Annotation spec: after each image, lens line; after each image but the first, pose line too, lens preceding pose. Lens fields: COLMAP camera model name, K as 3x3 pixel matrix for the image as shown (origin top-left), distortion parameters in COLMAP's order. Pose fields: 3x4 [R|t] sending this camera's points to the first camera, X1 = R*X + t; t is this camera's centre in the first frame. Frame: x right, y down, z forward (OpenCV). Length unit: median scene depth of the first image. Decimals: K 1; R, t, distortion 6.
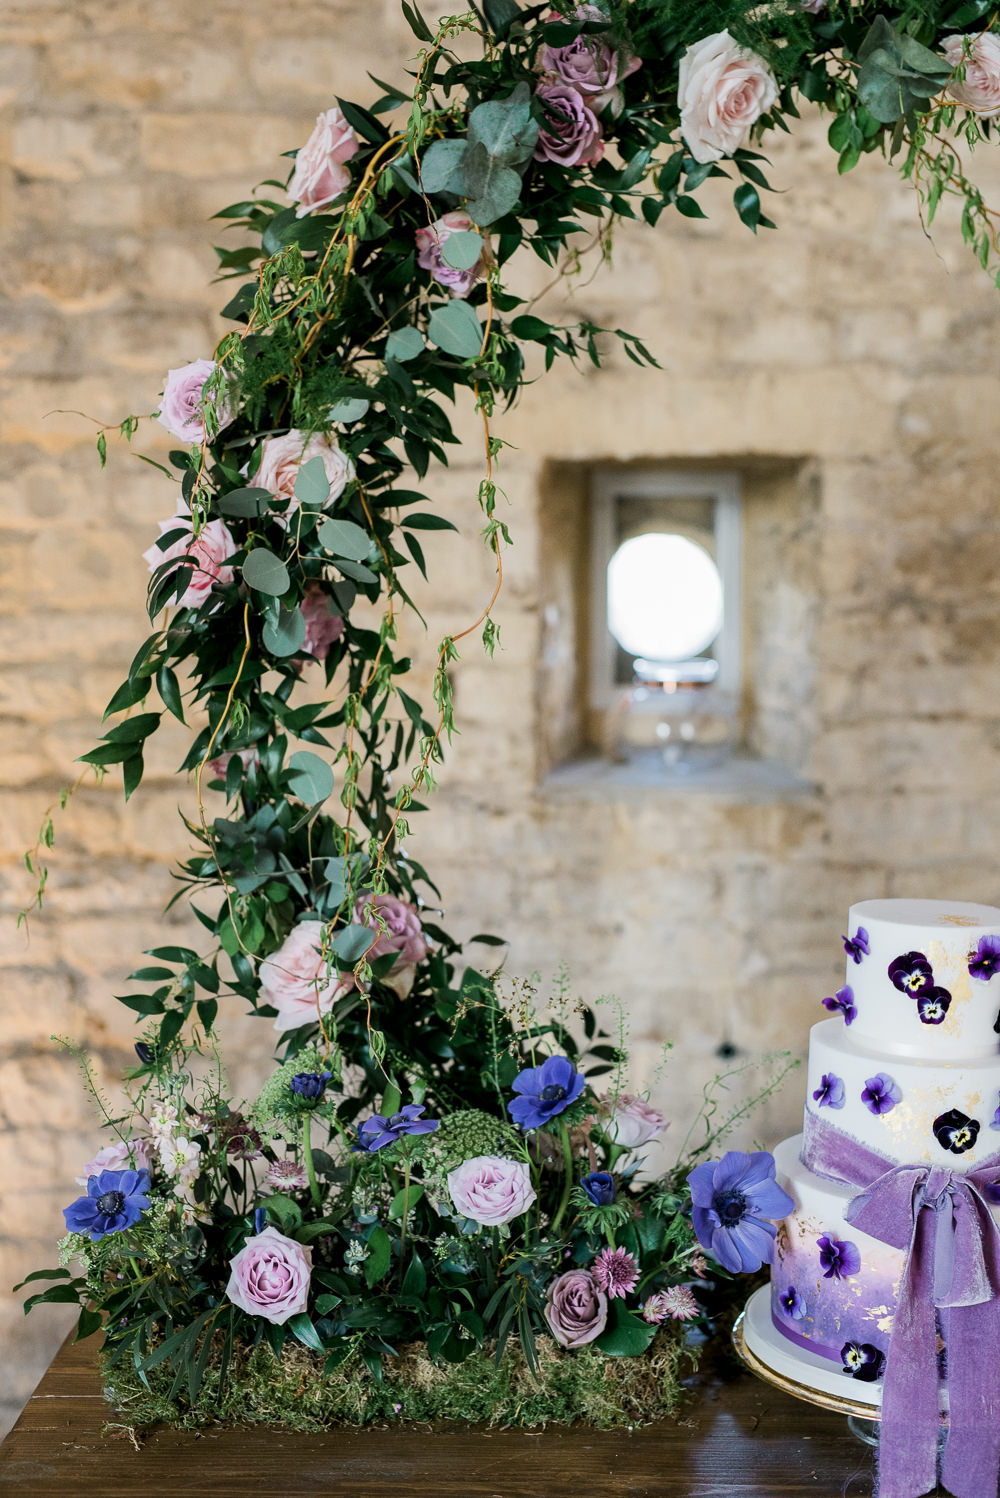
lens RADIAL K [[2177.7, 0, 499.9], [0, 2177.7, 726.2], [0, 0, 1]] dist [0.000059, 0.026749]
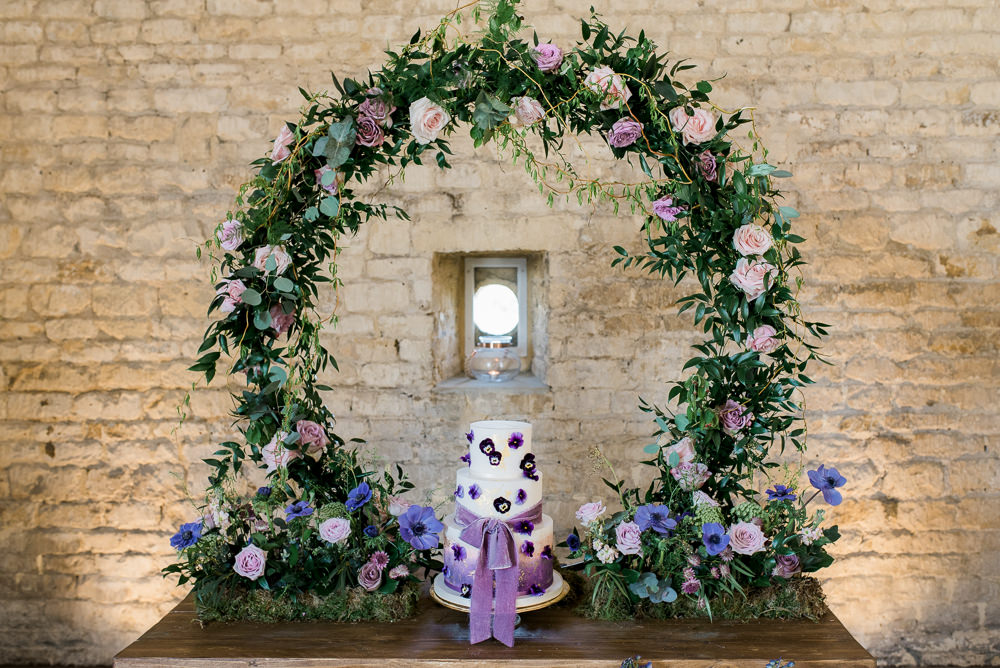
lens RADIAL K [[1012.0, 0, 532.7], [0, 1012.0, 329.7], [0, 0, 1]] dist [-0.062344, 0.096284]
pose [[0.999943, -0.005410, 0.009206, 0.213893], [0.005800, 0.999062, -0.042914, 0.022053], [-0.008965, 0.042965, 0.999036, -0.225534]]
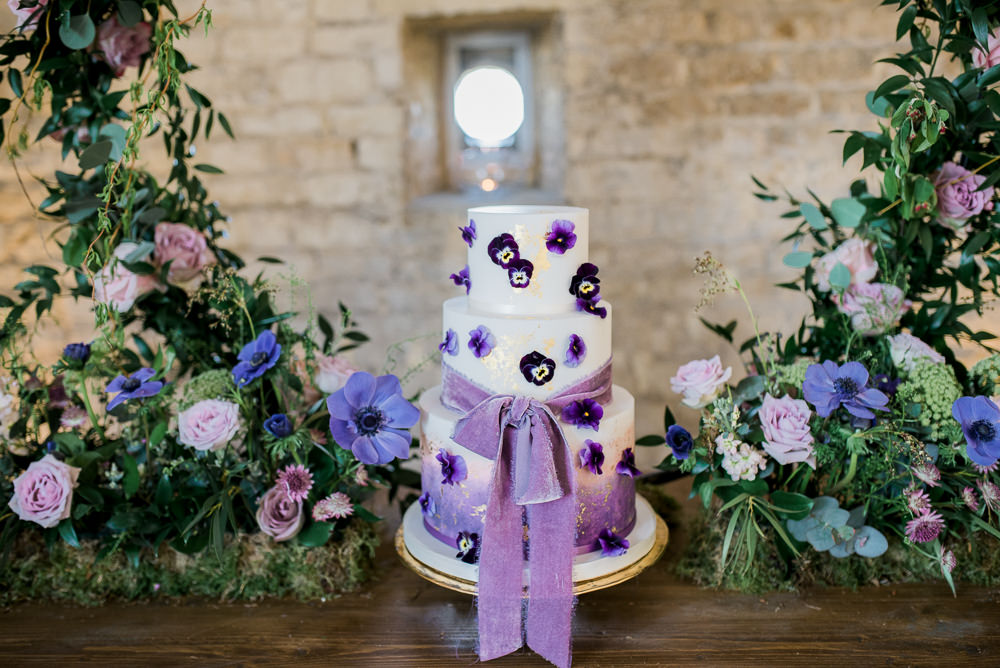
lens RADIAL K [[1034.1, 0, 481.1], [0, 1034.1, 147.2], [0, 0, 1]] dist [-0.066454, 0.078882]
pose [[0.999357, -0.029208, -0.020788, 0.173723], [0.027390, 0.996180, -0.082922, 0.093797], [0.023130, 0.082300, 0.996339, 0.333289]]
